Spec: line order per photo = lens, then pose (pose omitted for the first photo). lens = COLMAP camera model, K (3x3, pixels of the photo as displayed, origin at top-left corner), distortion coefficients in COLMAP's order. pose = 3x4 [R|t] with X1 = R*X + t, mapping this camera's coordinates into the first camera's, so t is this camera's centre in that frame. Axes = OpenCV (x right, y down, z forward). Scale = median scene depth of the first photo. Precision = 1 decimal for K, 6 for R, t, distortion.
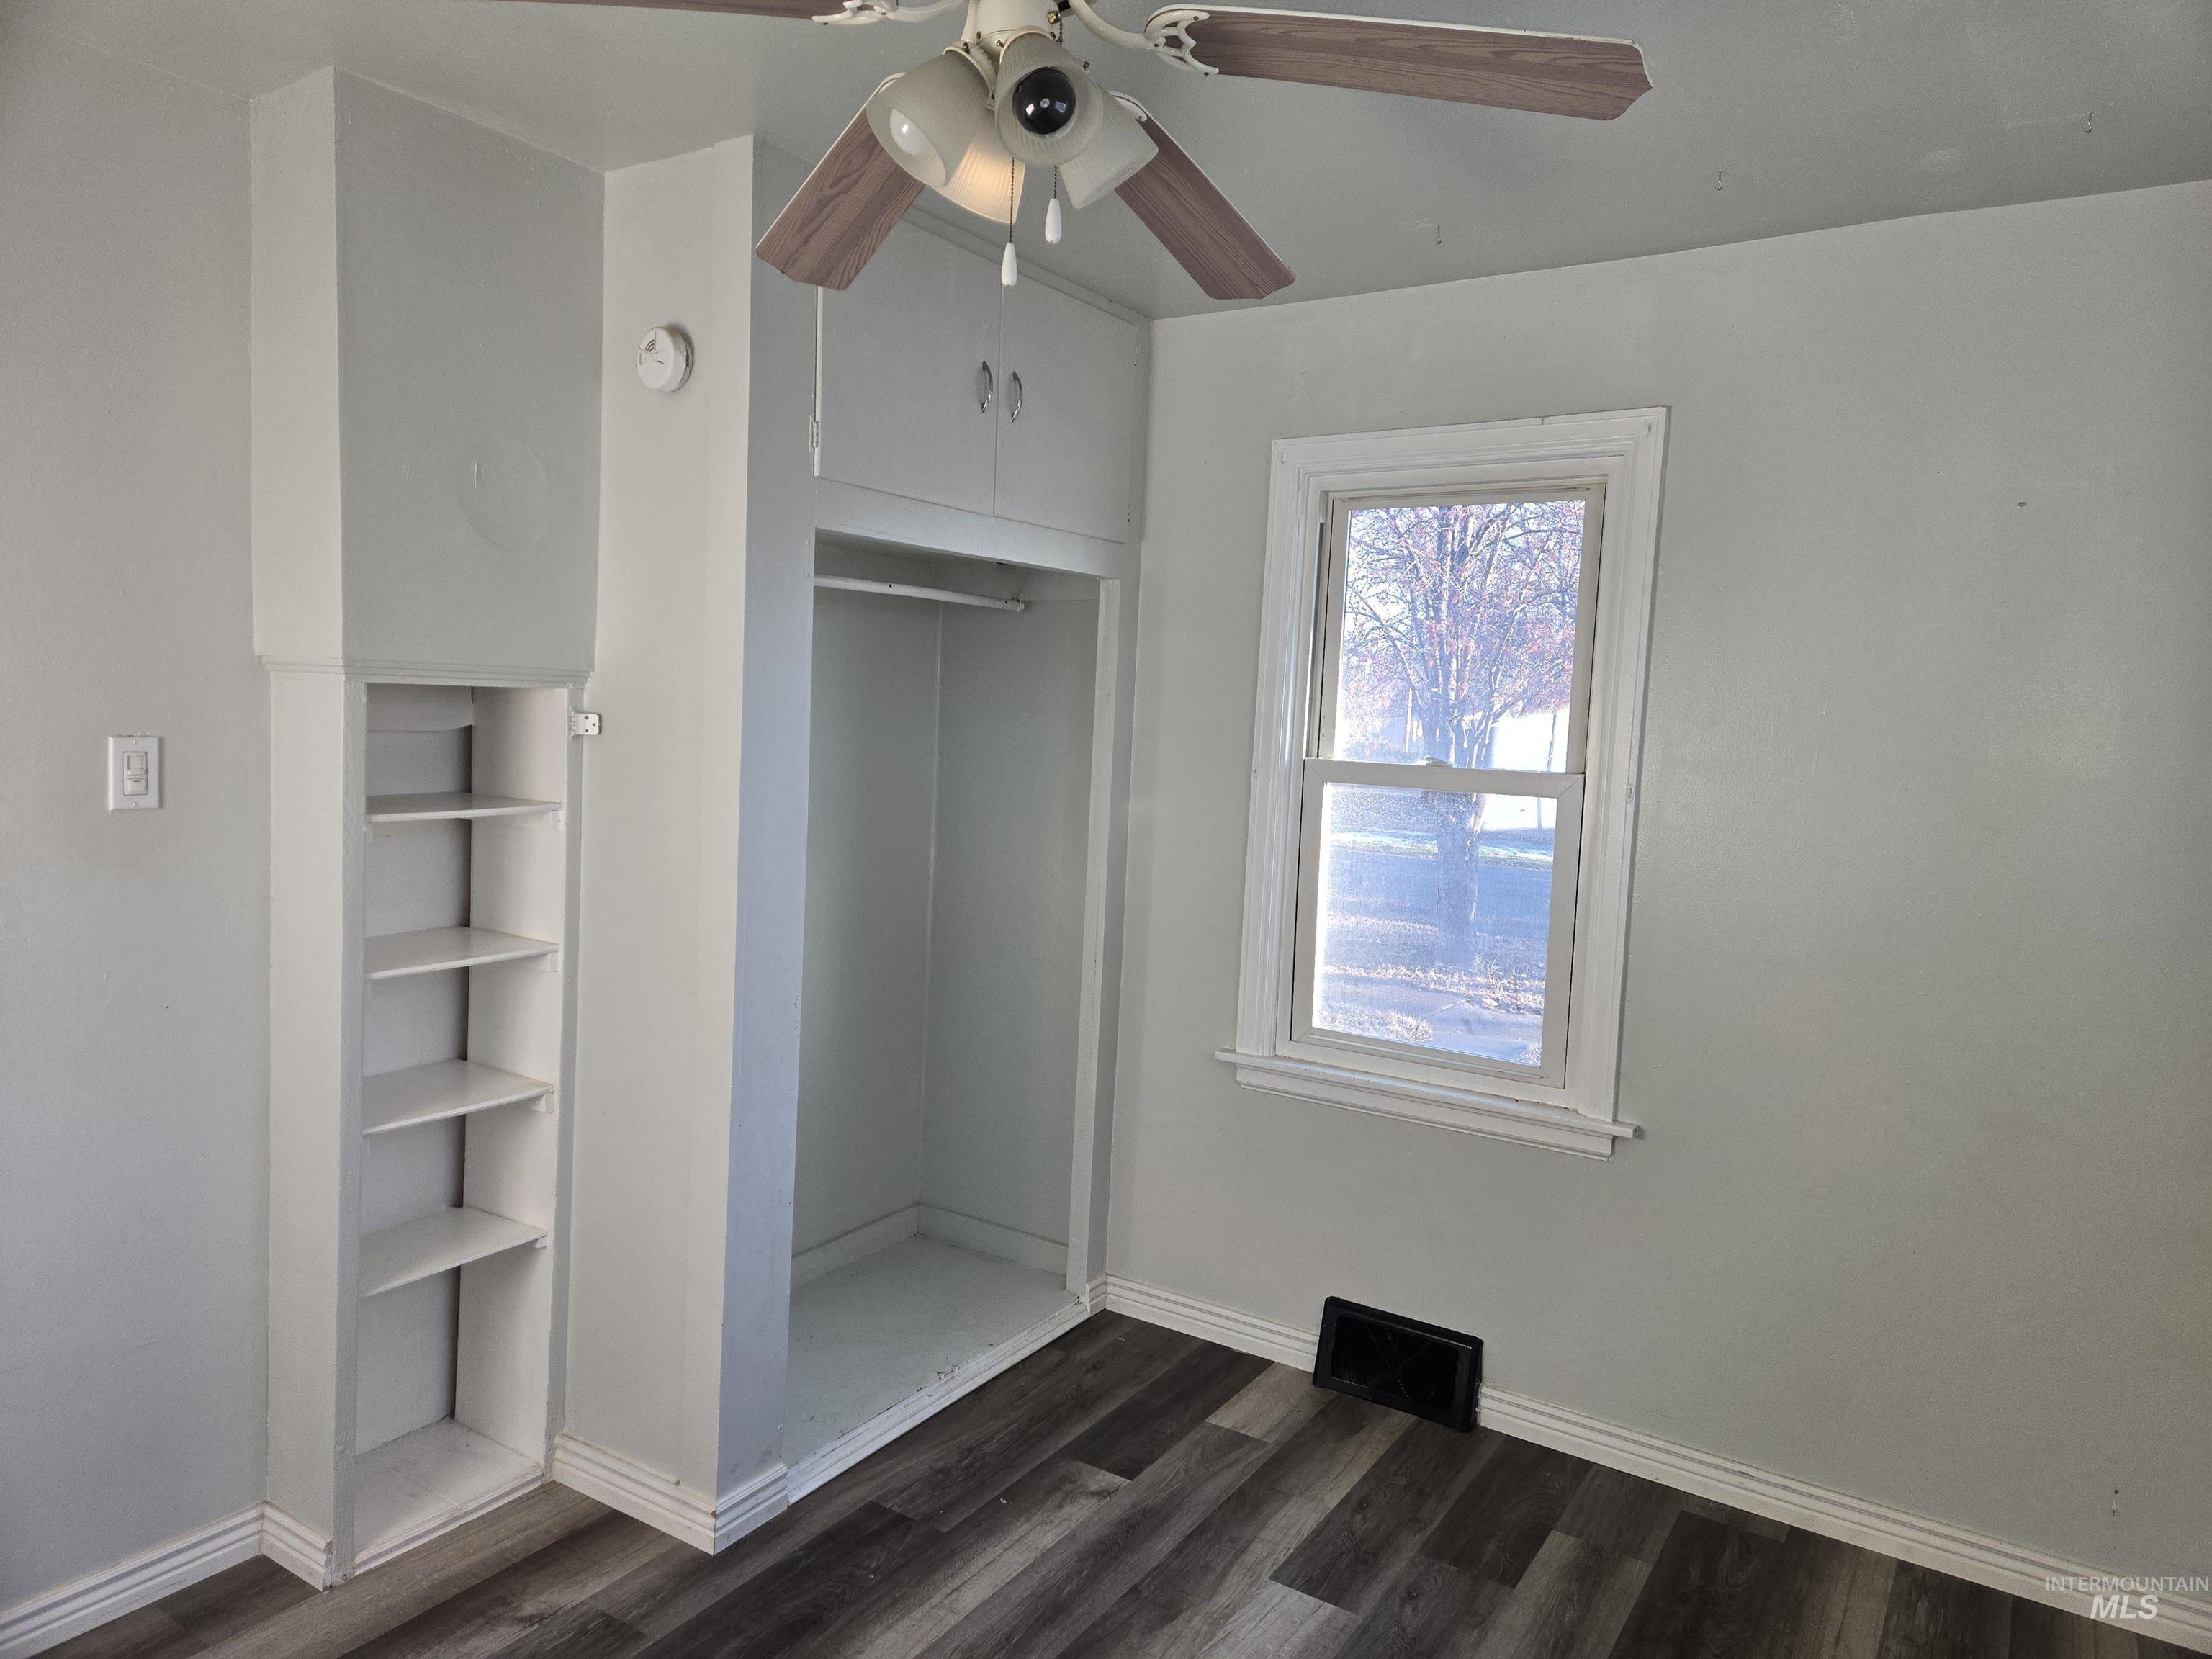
lens RADIAL K [[1497.6, 0, 1025.2], [0, 1497.6, 804.4], [0, 0, 1]] dist [0.064763, -0.052314]
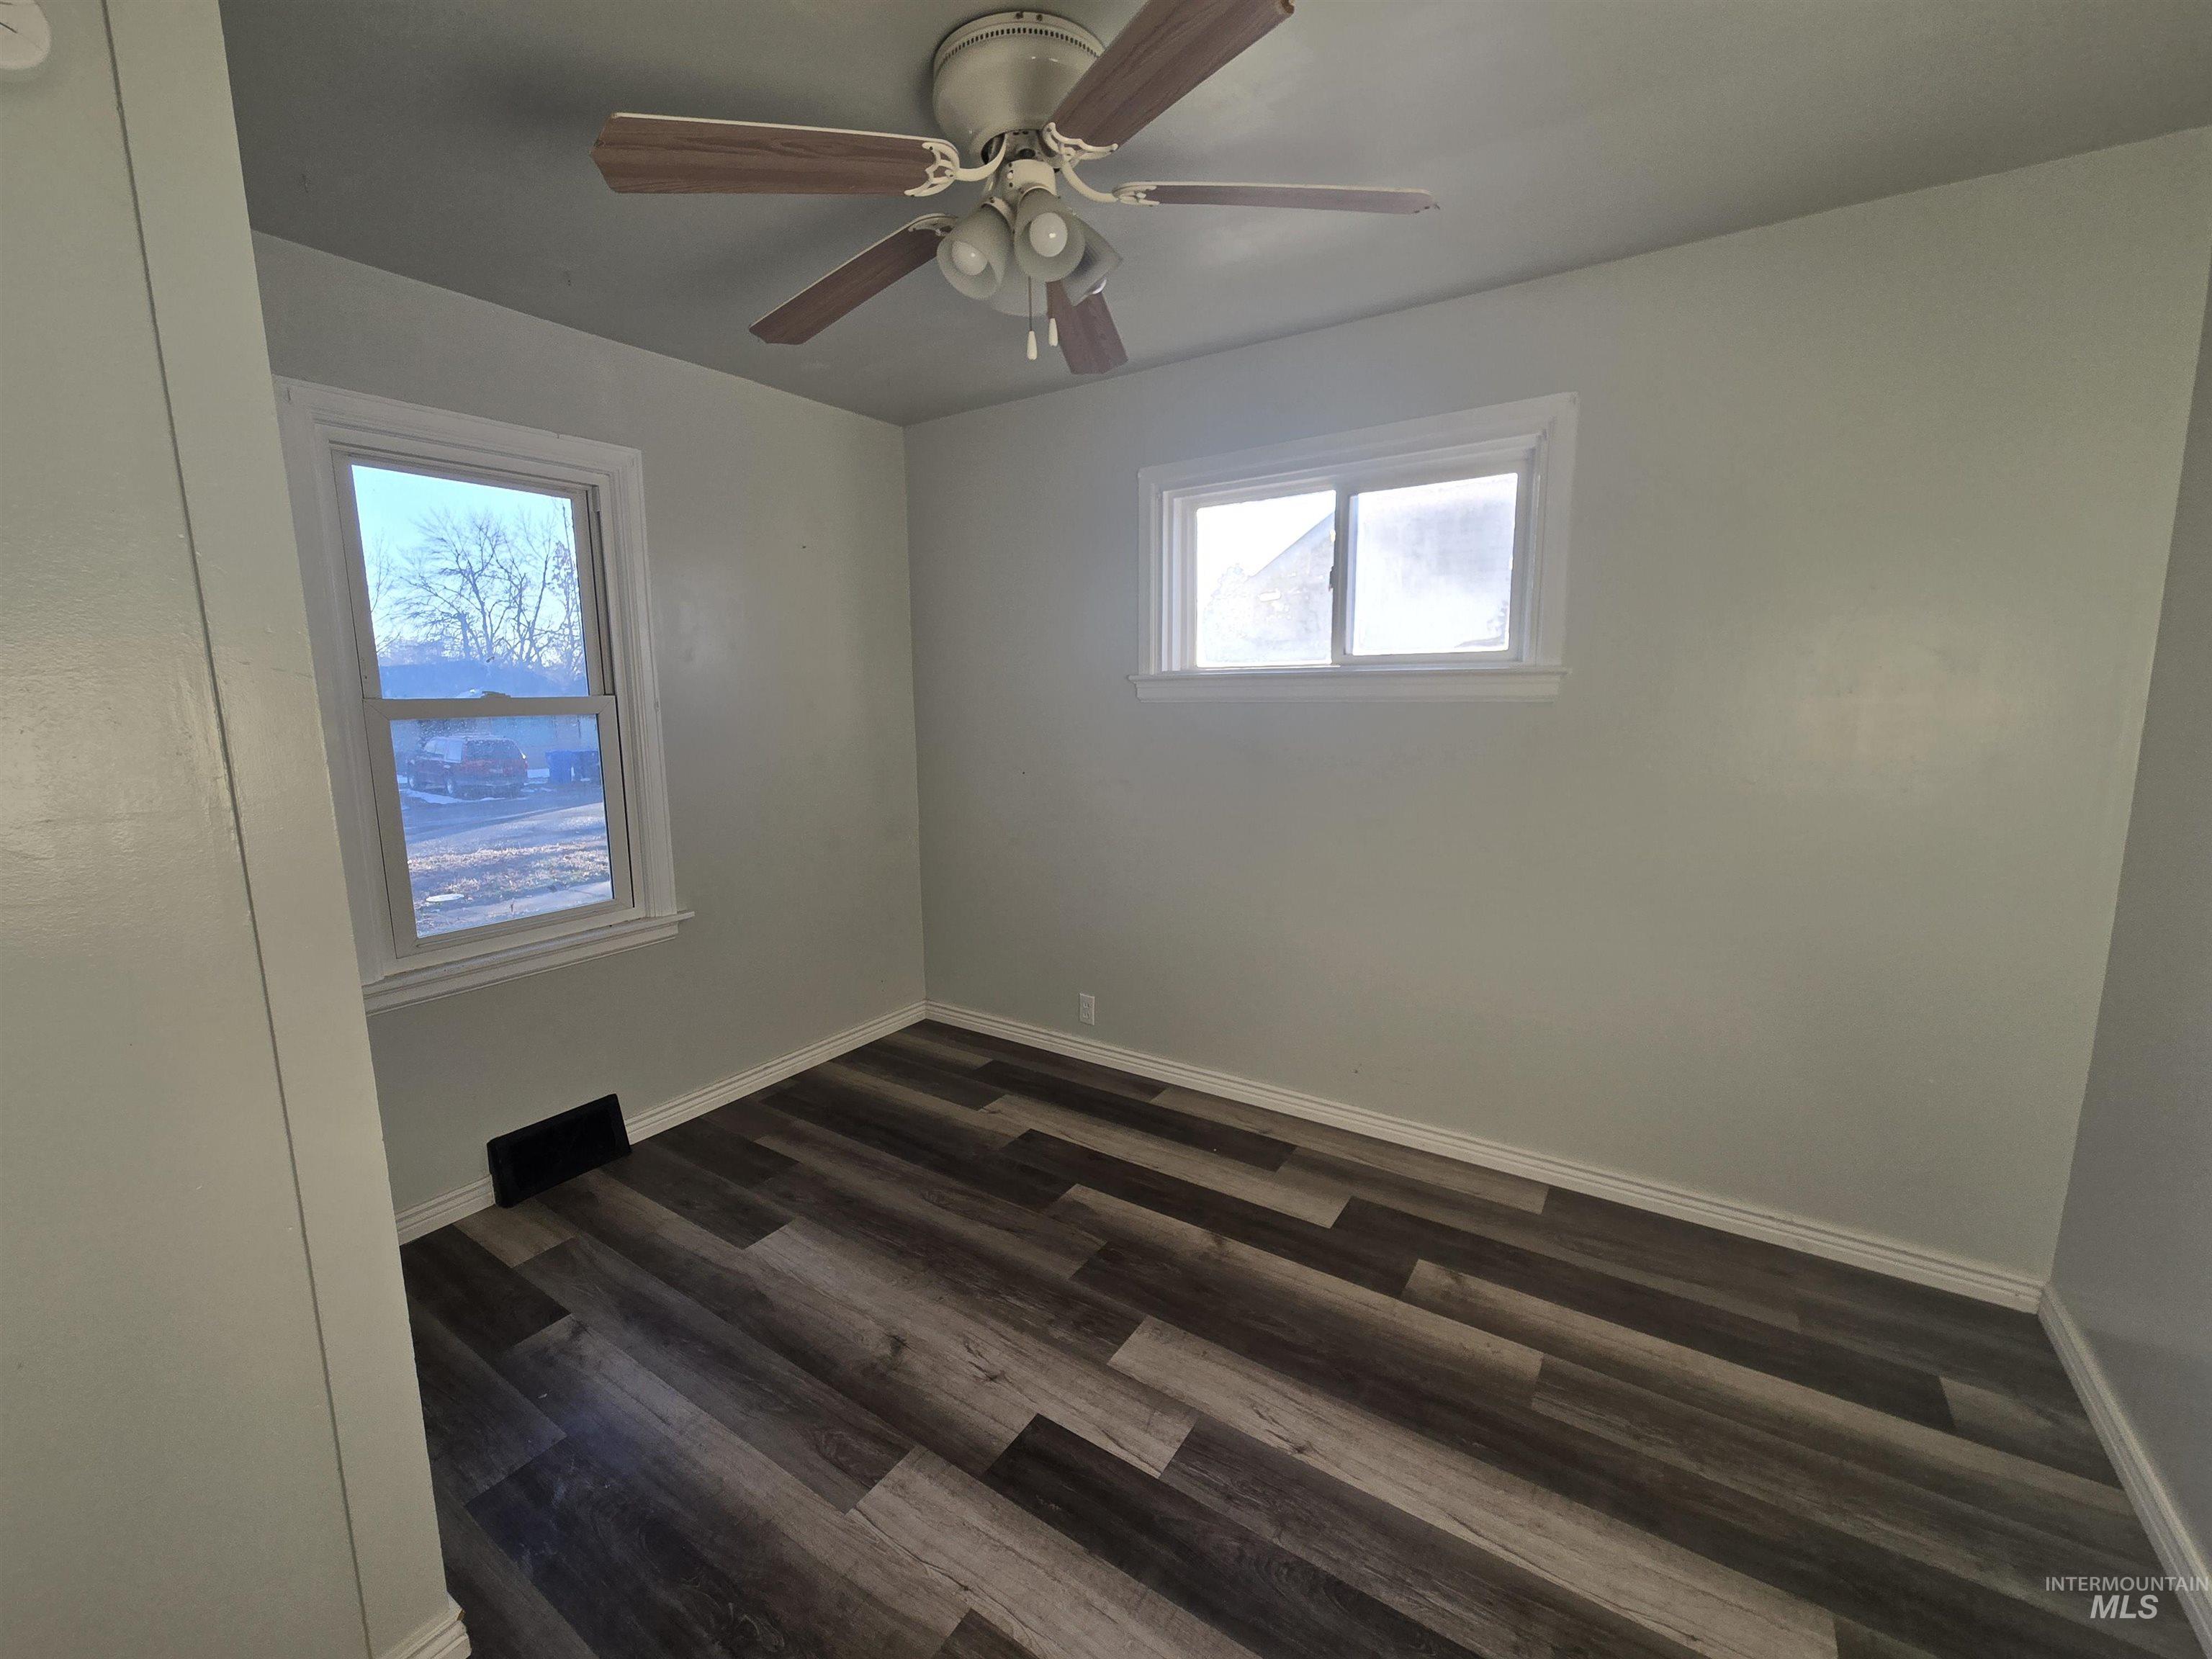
lens RADIAL K [[964.8, 0, 1116.8], [0, 964.8, 829.0], [0, 0, 1]] dist [-0.000187, -0.000064]
pose [[-0.037958, -0.195907, 0.979888, -0.616015], [0.089035, 0.976031, 0.198585, -0.038040], [-0.995305, 0.094782, -0.019606, 0.550843]]
